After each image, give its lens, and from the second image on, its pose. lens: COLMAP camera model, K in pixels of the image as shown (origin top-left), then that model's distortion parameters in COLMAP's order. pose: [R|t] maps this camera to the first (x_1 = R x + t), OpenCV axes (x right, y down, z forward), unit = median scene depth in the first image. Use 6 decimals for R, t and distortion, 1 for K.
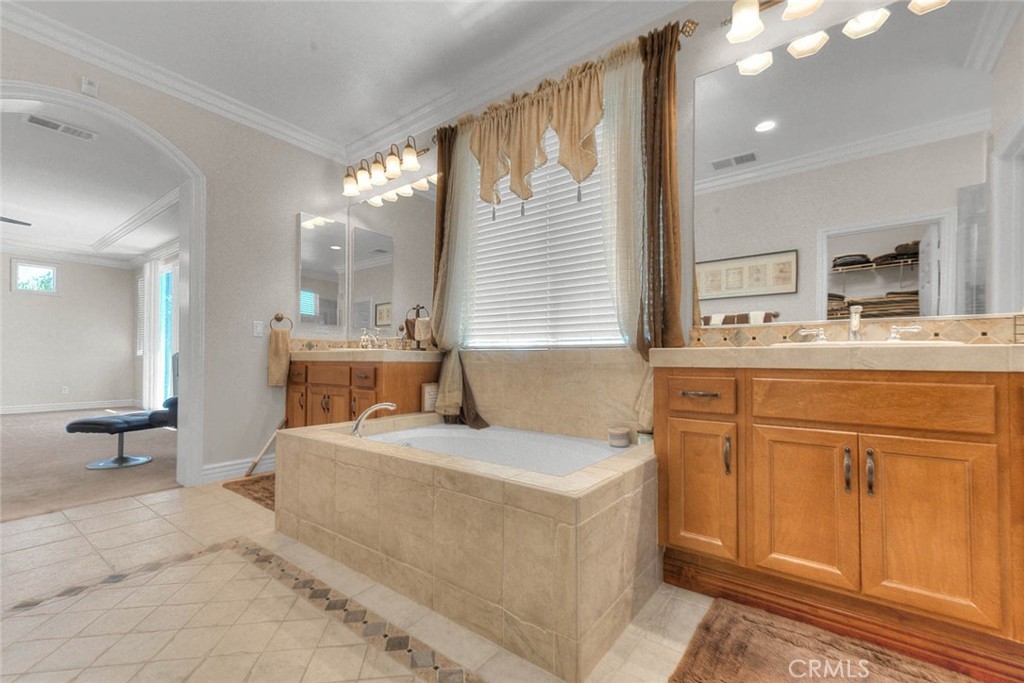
lens RADIAL K [[409.9, 0, 500.6], [0, 409.9, 350.6], [0, 0, 1]] dist [0.016774, -0.000036]
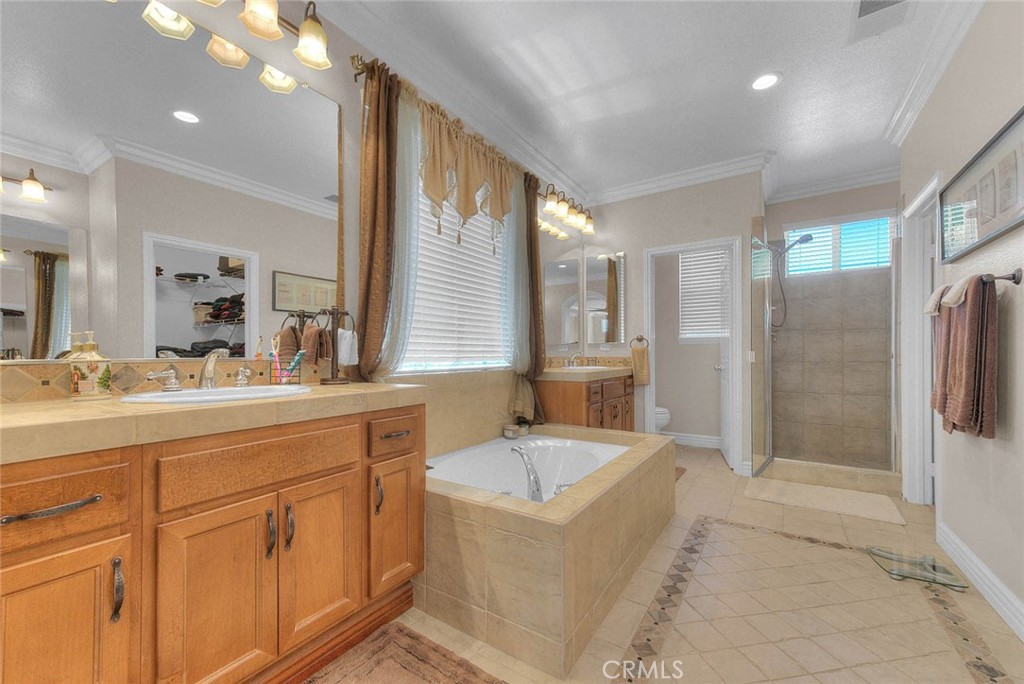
lens RADIAL K [[409.9, 0, 500.6], [0, 409.9, 351.1], [0, 0, 1]] dist [0.016774, -0.000036]
pose [[-0.035469, 0.003271, 0.999365, -1.116829], [-0.009307, 0.999950, -0.003603, -0.065320], [-0.999327, -0.009429, -0.035437, 1.065165]]
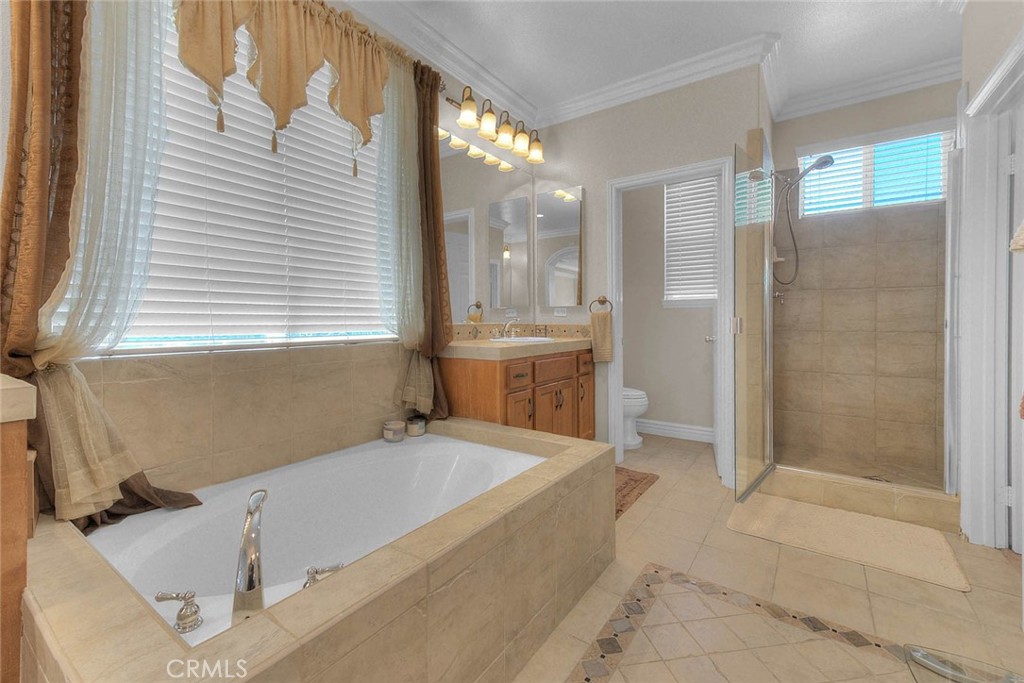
lens RADIAL K [[433.6, 0, 505.5], [0, 433.6, 321.0], [0, 0, 1]] dist [0.016348, -0.000193]
pose [[-0.012999, -0.004459, 0.999906, -0.760326], [-0.009961, 0.999941, 0.004329, -0.067842], [-0.999866, -0.009904, -0.013043, 0.721342]]
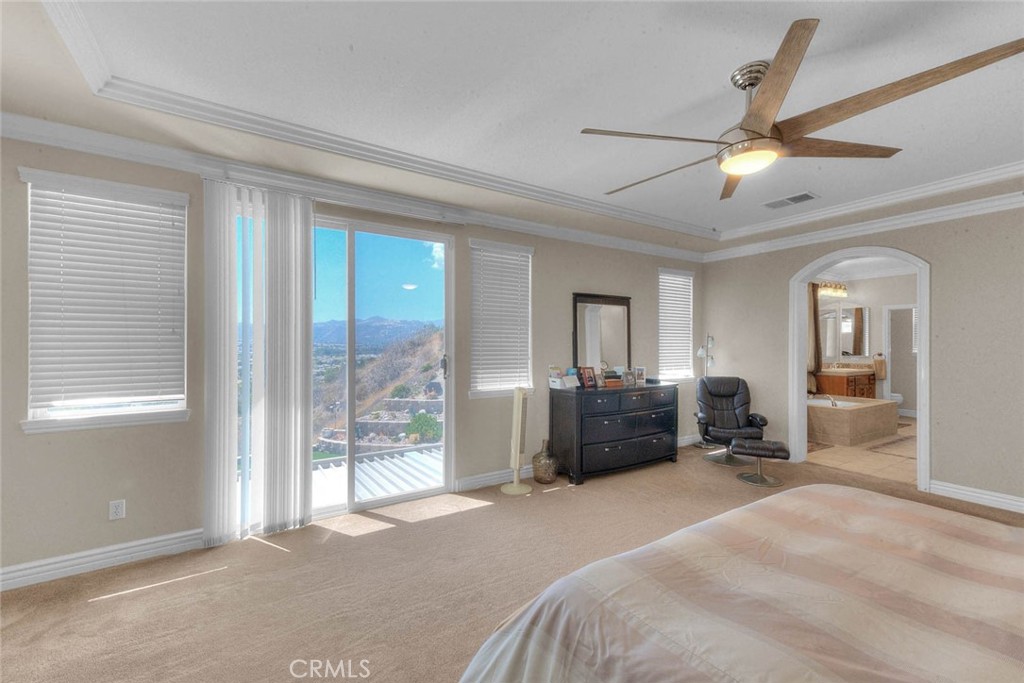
lens RADIAL K [[409.9, 0, 500.6], [0, 409.9, 350.6], [0, 0, 1]] dist [0.016774, -0.000036]
pose [[0.380801, -0.002541, 0.924653, -3.646061], [-0.010888, 0.999915, 0.007232, -0.154015], [-0.924593, -0.012822, 0.380741, 1.959031]]
